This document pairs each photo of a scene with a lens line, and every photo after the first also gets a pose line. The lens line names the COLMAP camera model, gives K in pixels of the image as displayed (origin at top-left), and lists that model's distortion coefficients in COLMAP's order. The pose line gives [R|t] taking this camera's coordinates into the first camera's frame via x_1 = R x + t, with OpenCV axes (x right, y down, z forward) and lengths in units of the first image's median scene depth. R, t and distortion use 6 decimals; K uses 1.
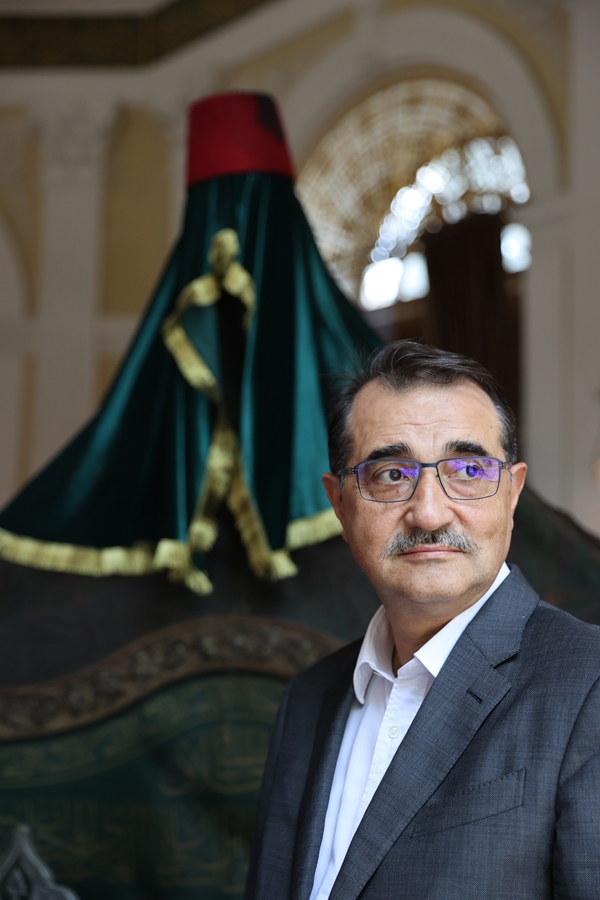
lens RADIAL K [[1442.4, 0, 300.0], [0, 1442.4, 450.0], [0, 0, 1]] dist [0.122944, -0.018099]
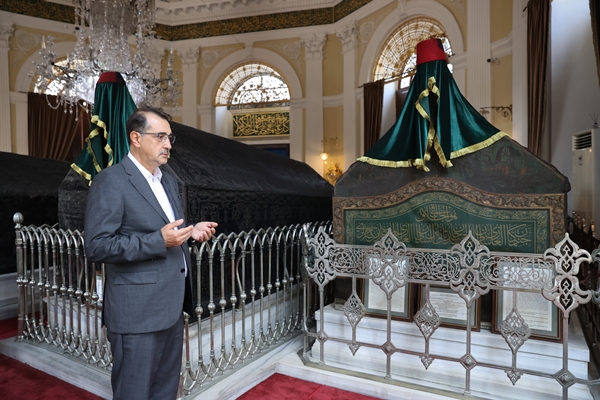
lens RADIAL K [[410.2, 0, 300.0], [0, 410.2, 200.0], [0, 0, 1]] dist [-0.066931, 0.002432]
pose [[0.984521, -0.019427, -0.174185, -0.210645], [0.047326, 0.986387, 0.157482, -0.015215], [0.168754, -0.163287, 0.972039, -0.145724]]
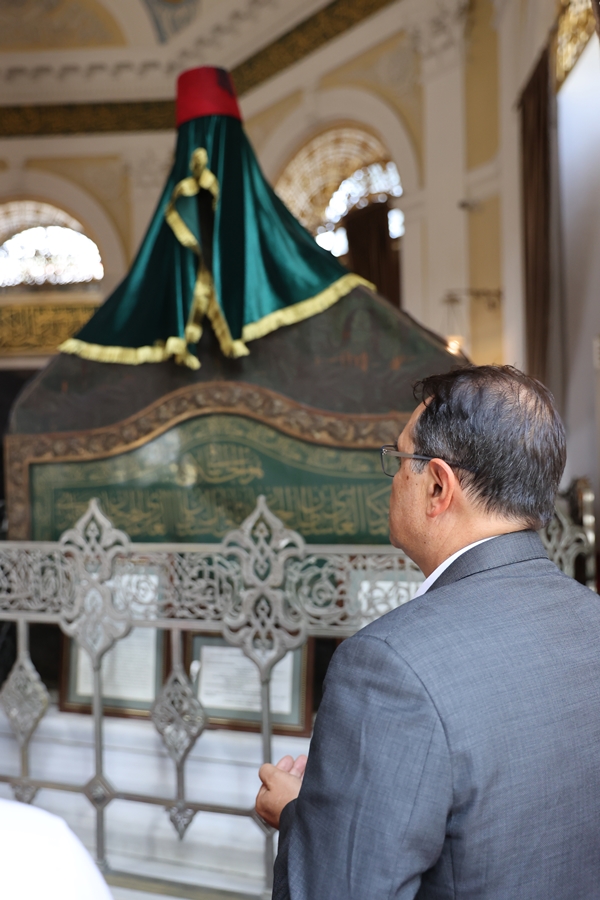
lens RADIAL K [[783.0, 0, 300.0], [0, 783.0, 450.0], [0, 0, 1]] dist [-0.019310, -0.002813]
pose [[0.999373, -0.031910, 0.015343, 0.038360], [0.029753, 0.991749, 0.124696, 0.080923], [-0.019195, -0.124162, 0.992076, 0.066554]]
